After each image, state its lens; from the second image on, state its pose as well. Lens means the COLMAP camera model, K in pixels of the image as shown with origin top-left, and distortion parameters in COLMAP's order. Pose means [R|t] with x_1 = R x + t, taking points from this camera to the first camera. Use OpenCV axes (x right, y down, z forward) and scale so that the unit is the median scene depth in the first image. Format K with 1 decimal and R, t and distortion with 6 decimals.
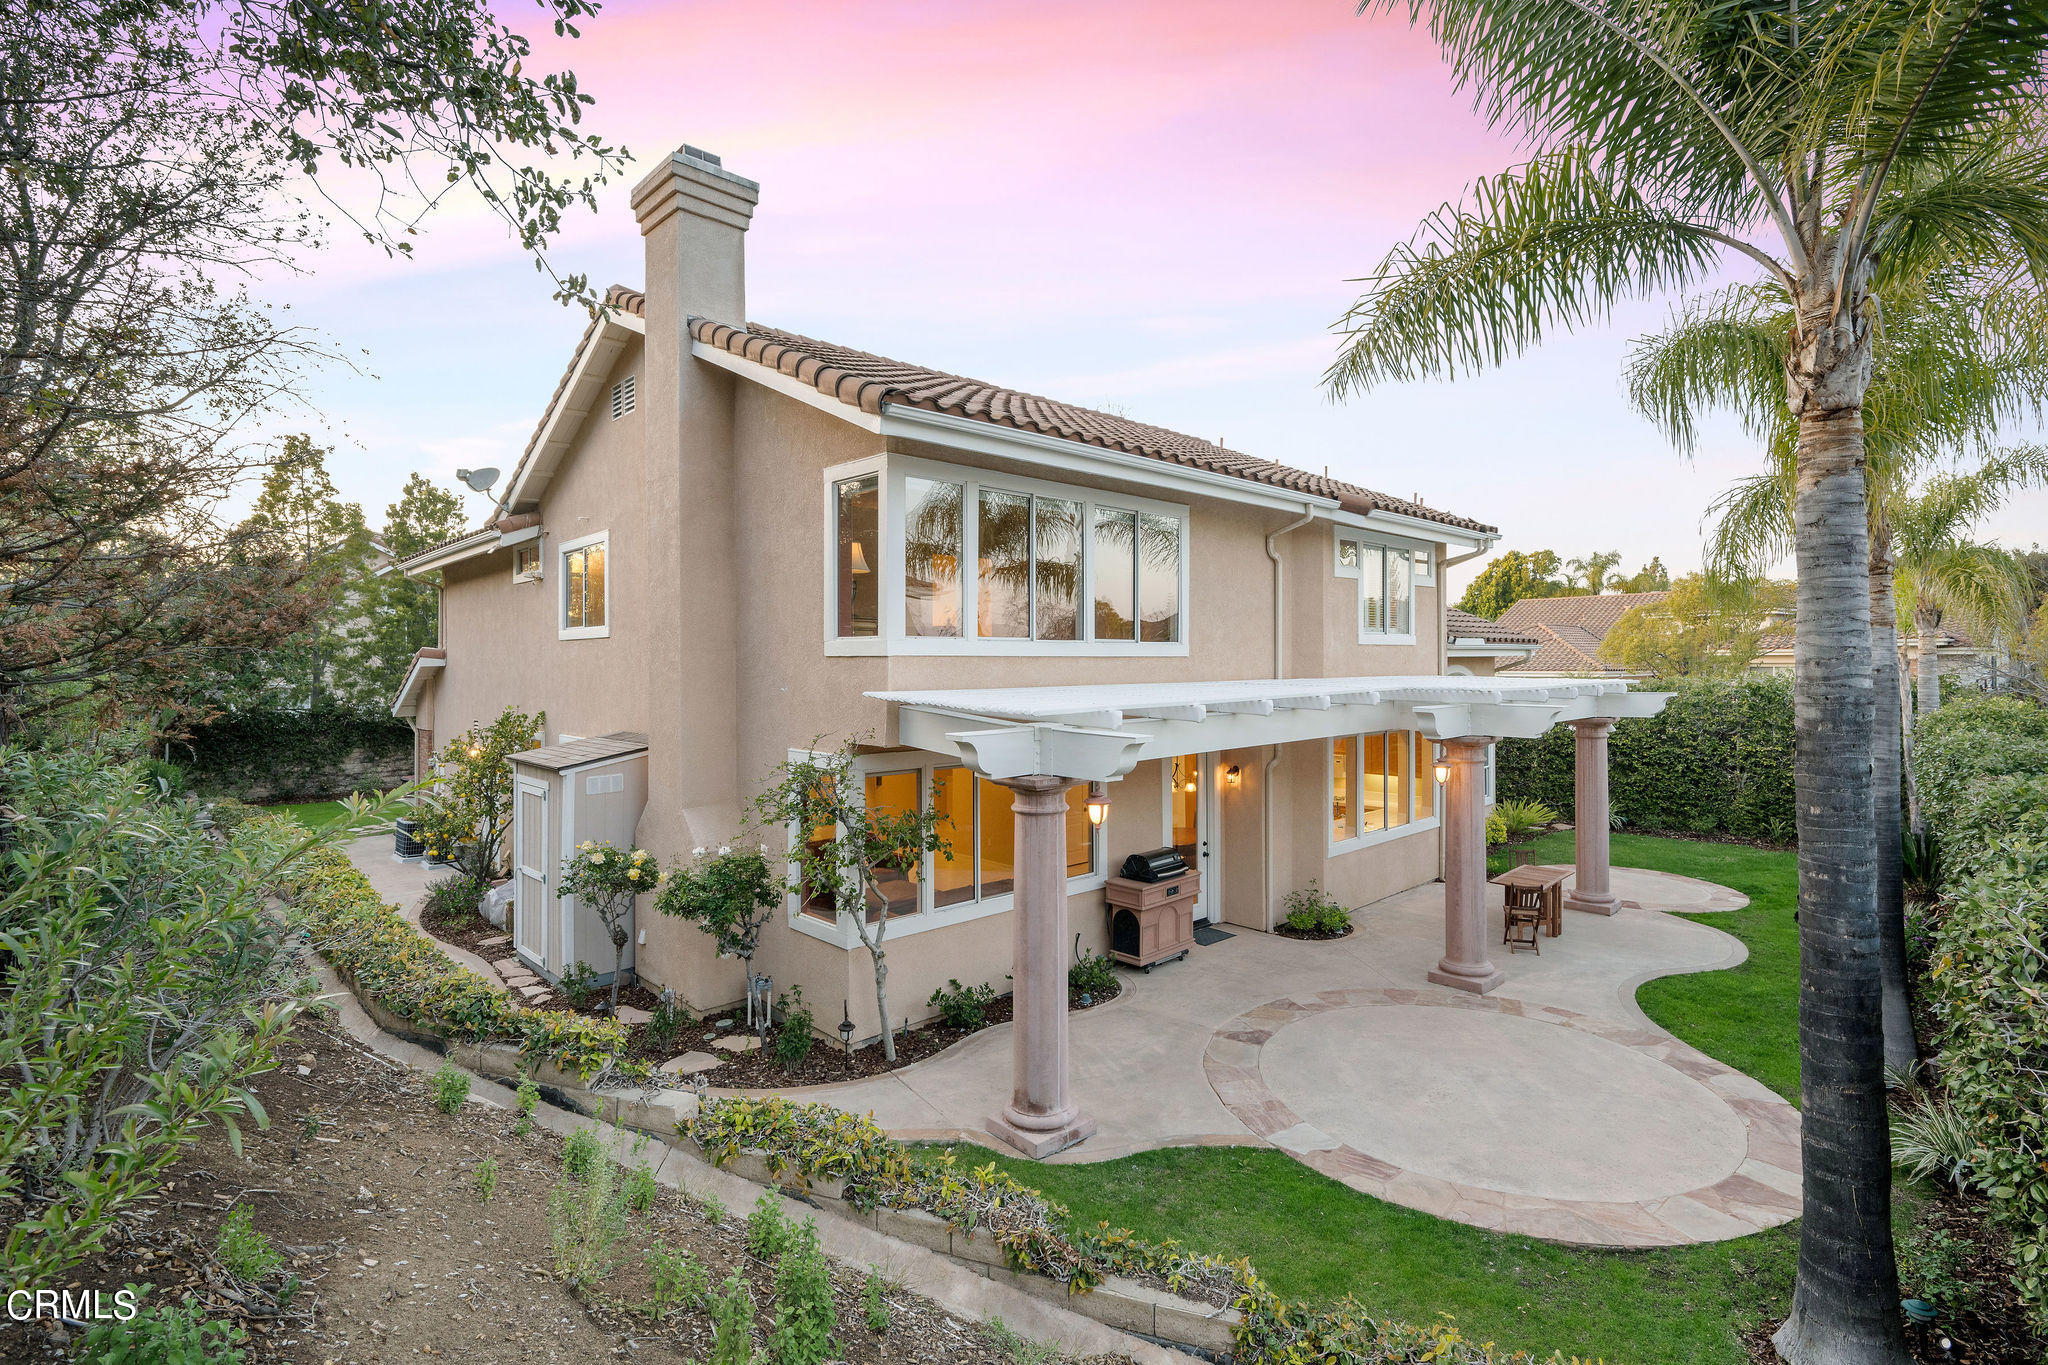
lens RADIAL K [[953.8, 0, 1019.3], [0, 953.8, 675.9], [0, 0, 1]] dist [-0.002645, 0.000503]
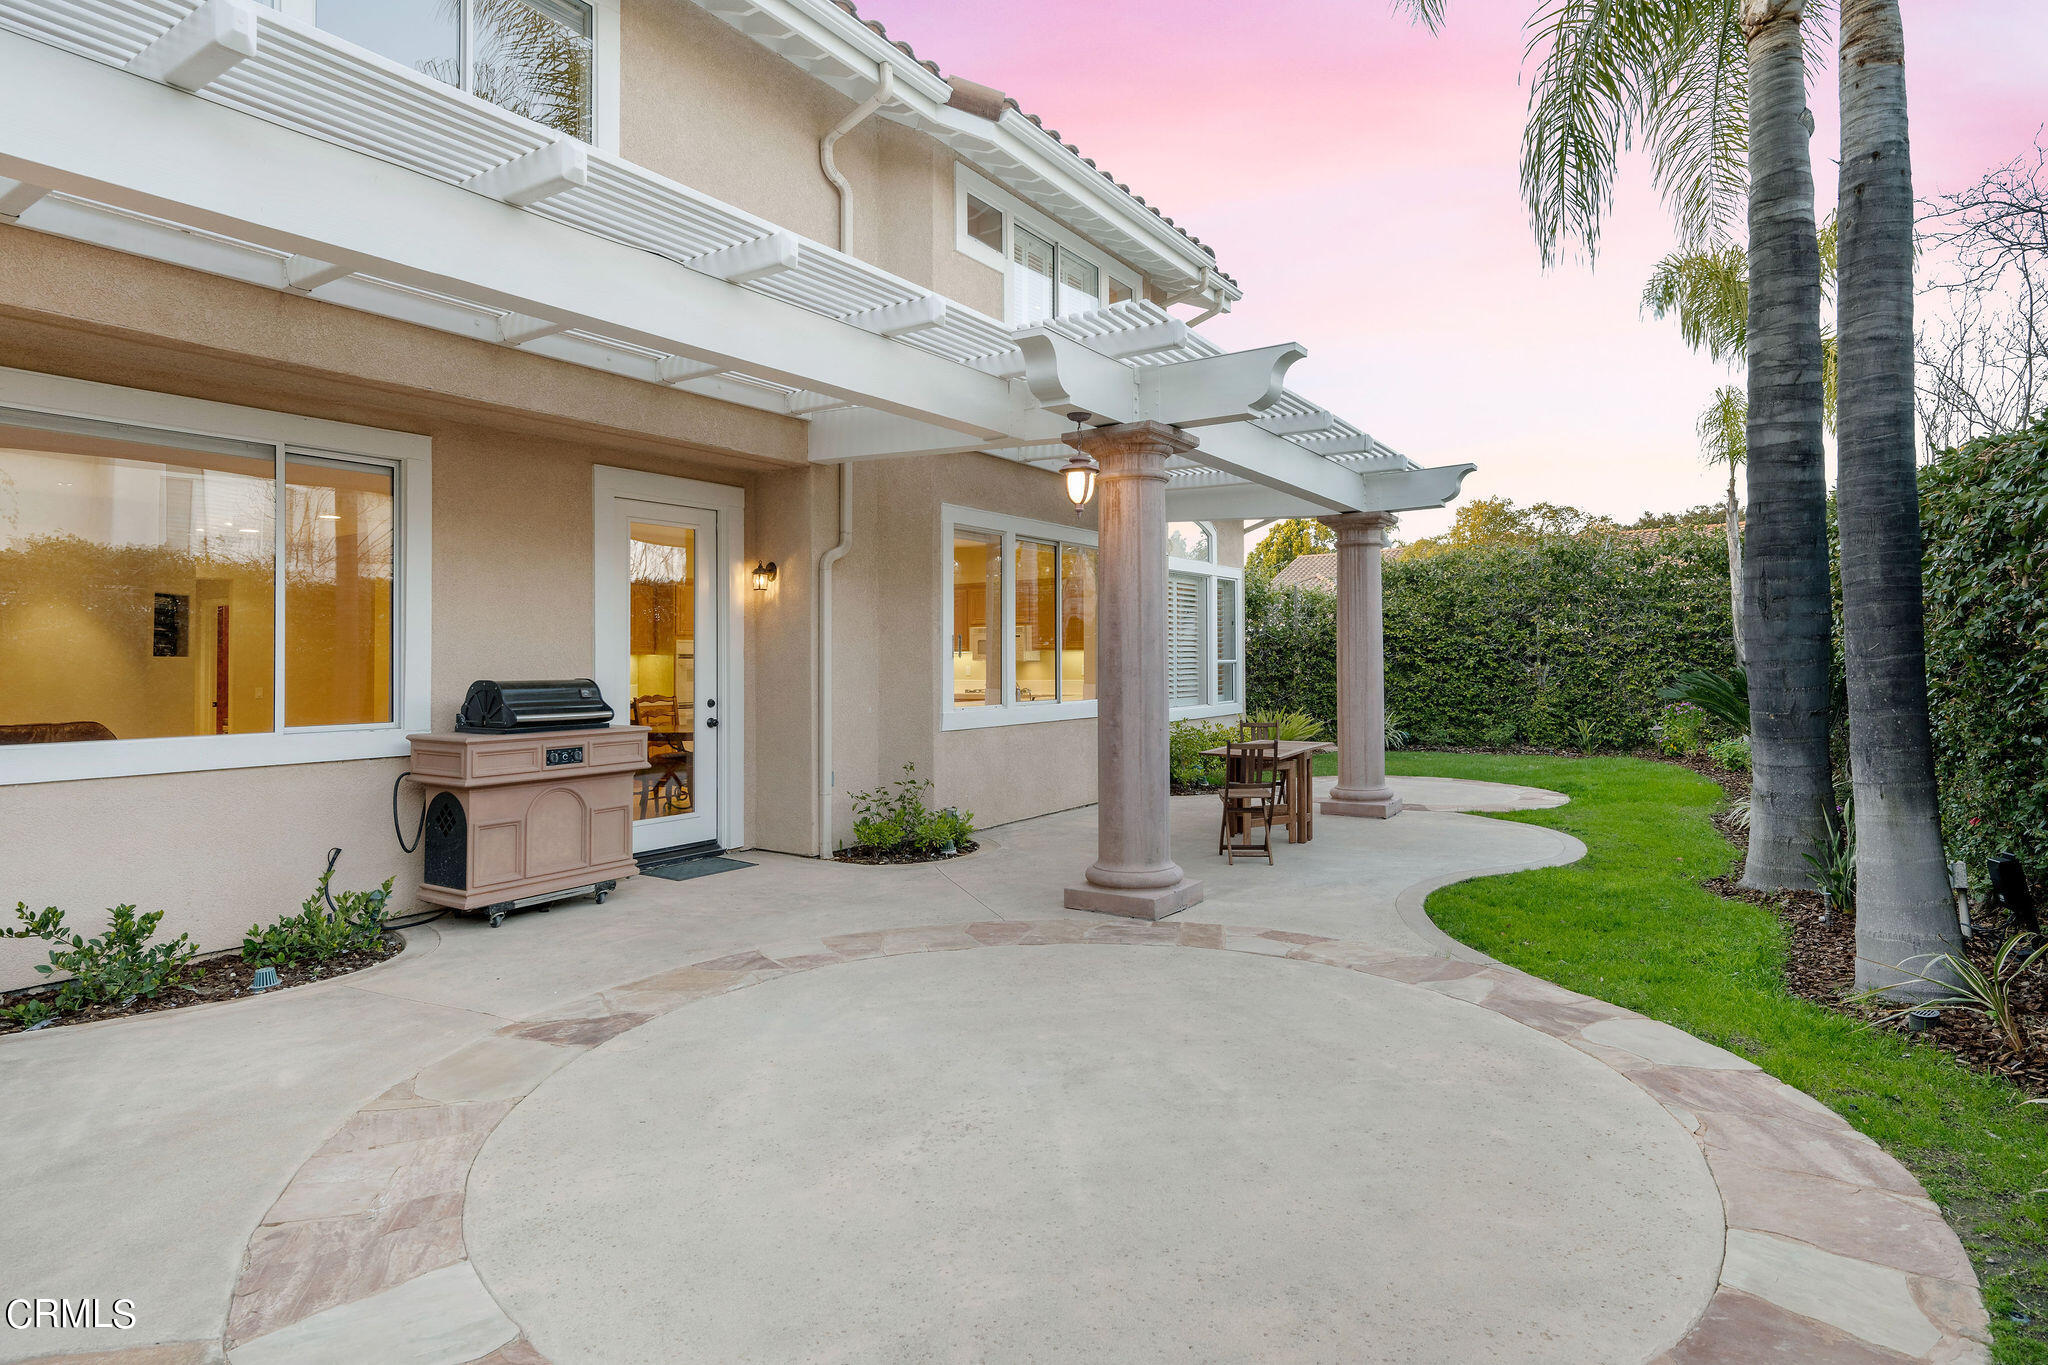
lens RADIAL K [[1091.0, 0, 1026.8], [0, 1091.0, 672.0], [0, 0, 1]] dist [-0.000201, -0.001152]
pose [[0.973313, -0.001255, 0.229477, 0.244825], [0.002856, 0.999974, -0.006646, 0.175913], [-0.229463, 0.007124, 0.973291, 0.384546]]
